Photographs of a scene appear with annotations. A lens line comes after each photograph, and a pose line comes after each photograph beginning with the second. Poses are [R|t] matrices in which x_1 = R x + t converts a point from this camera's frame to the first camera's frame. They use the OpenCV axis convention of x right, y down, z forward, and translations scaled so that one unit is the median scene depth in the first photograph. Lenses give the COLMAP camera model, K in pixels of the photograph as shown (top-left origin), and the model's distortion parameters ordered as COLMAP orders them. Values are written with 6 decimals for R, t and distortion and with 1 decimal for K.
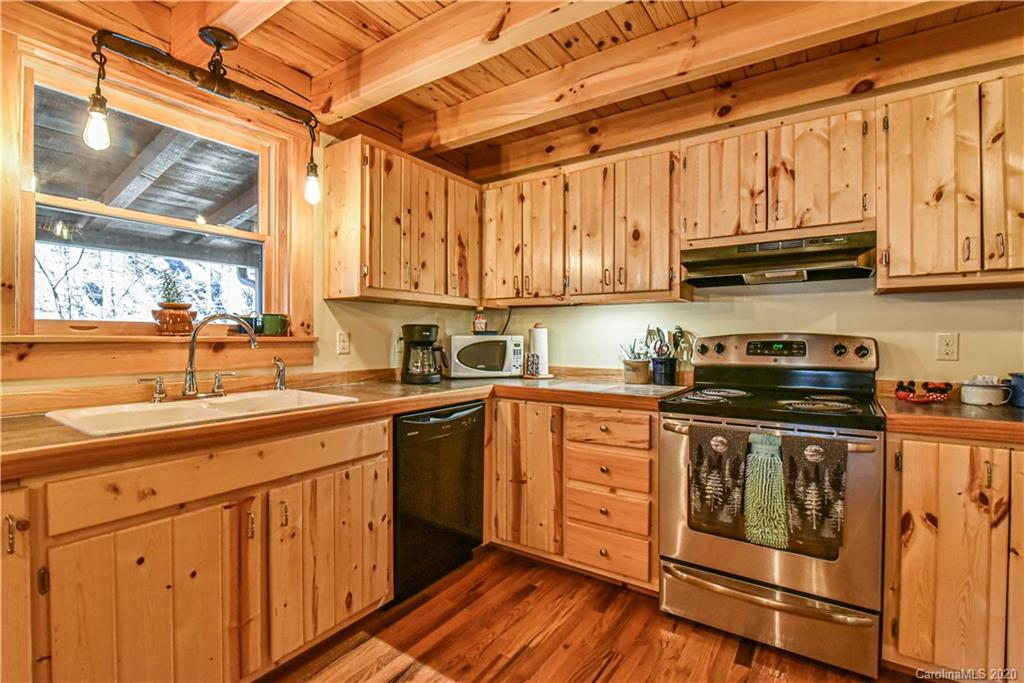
lens RADIAL K [[475.8, 0, 509.7], [0, 475.8, 341.2], [0, 0, 1]] dist [-0.022428, 0.001545]
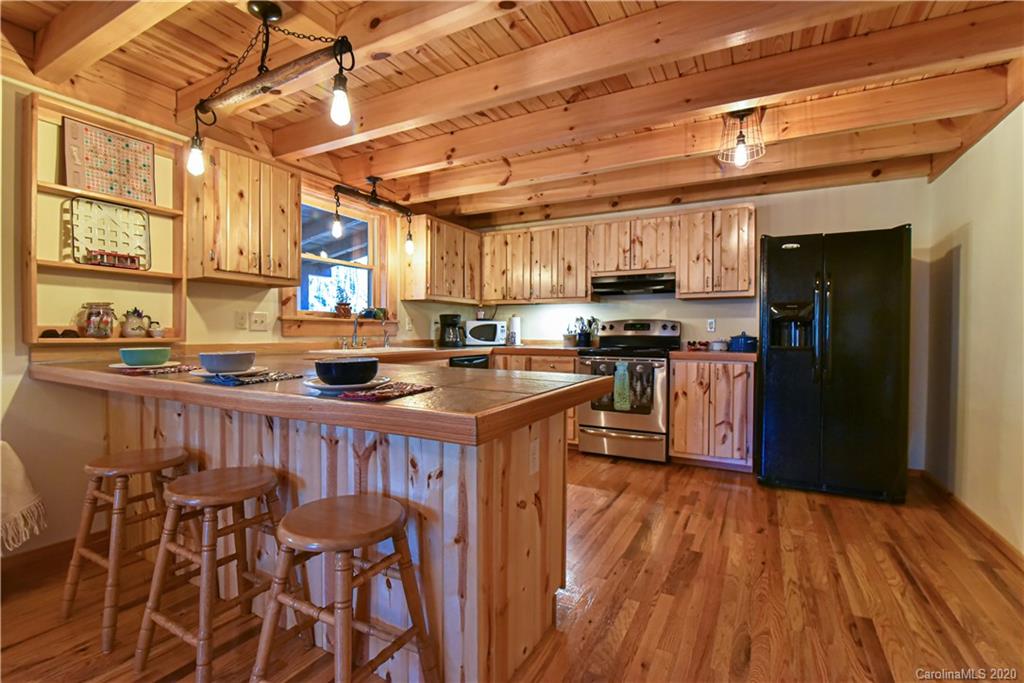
lens RADIAL K [[475.8, 0, 508.0], [0, 475.8, 330.3], [0, 0, 1]] dist [-0.022428, 0.001545]
pose [[0.994378, 0.001579, 0.105879, -0.201519], [-0.000560, 0.999953, -0.009650, 0.051191], [-0.105889, 0.009537, 0.994332, -0.979974]]
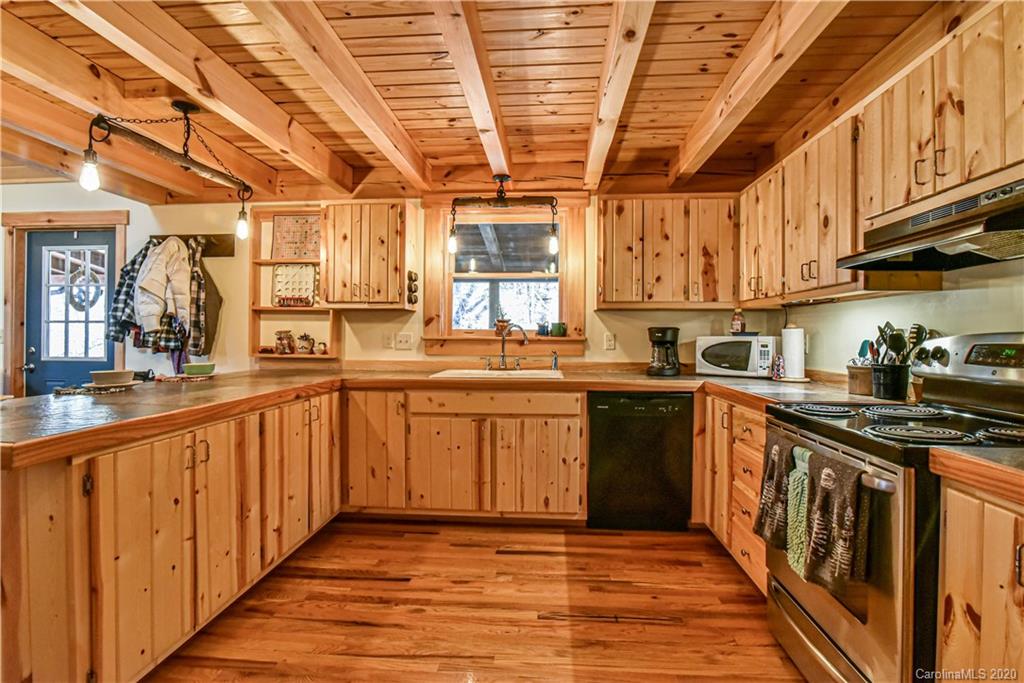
lens RADIAL K [[475.8, 0, 513.3], [0, 475.8, 339.0], [0, 0, 1]] dist [-0.022428, 0.001545]
pose [[0.498397, 0.004446, -0.866937, 0.827881], [-0.009413, 0.999956, -0.000283, -0.001610], [0.866898, 0.008302, 0.498417, 0.076503]]
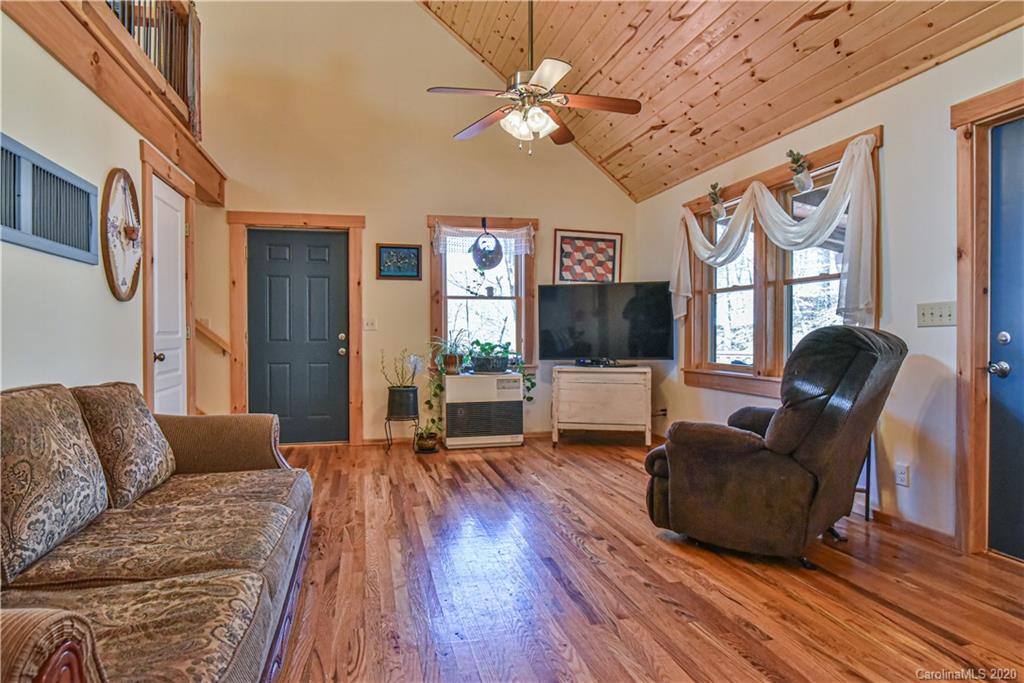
lens RADIAL K [[587.5, 0, 498.3], [0, 587.5, 336.0], [0, 0, 1]] dist [-0.018644, 0.000853]
pose [[-0.677753, 0.000271, -0.735290, -0.028280], [-0.003898, 0.999985, 0.003961, 0.055532], [0.735280, 0.005551, -0.677741, -0.608251]]
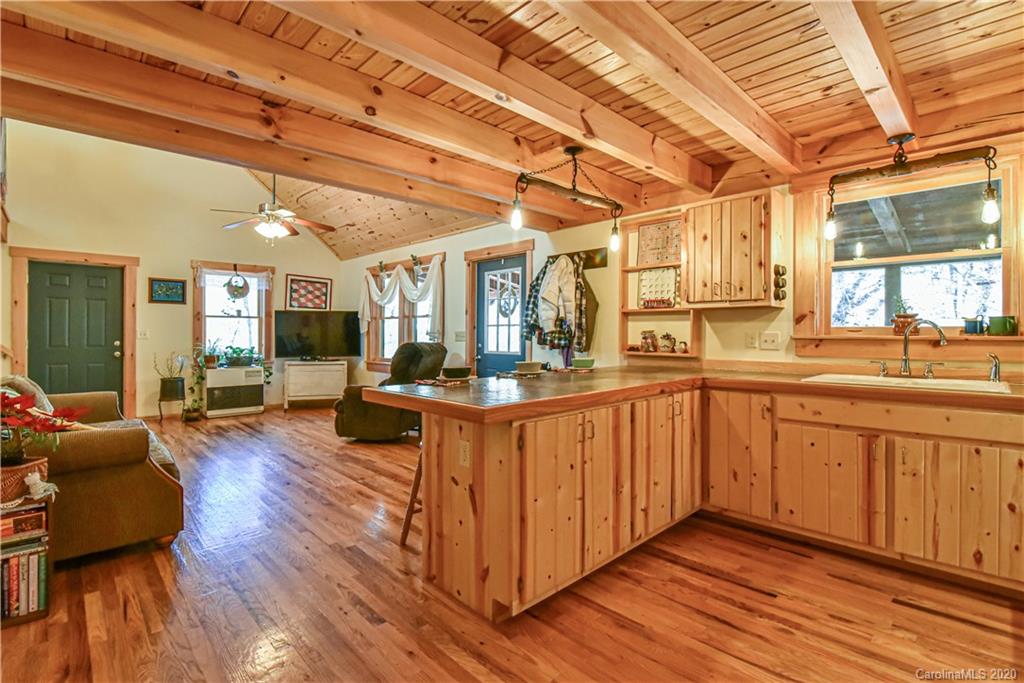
lens RADIAL K [[475.8, 0, 514.5], [0, 475.8, 334.0], [0, 0, 1]] dist [-0.022428, 0.001545]
pose [[-0.196745, -0.004567, -0.980444, 0.864161], [-0.008816, 0.999957, -0.002888, -0.001083], [0.980415, 0.008075, -0.196776, 0.062294]]
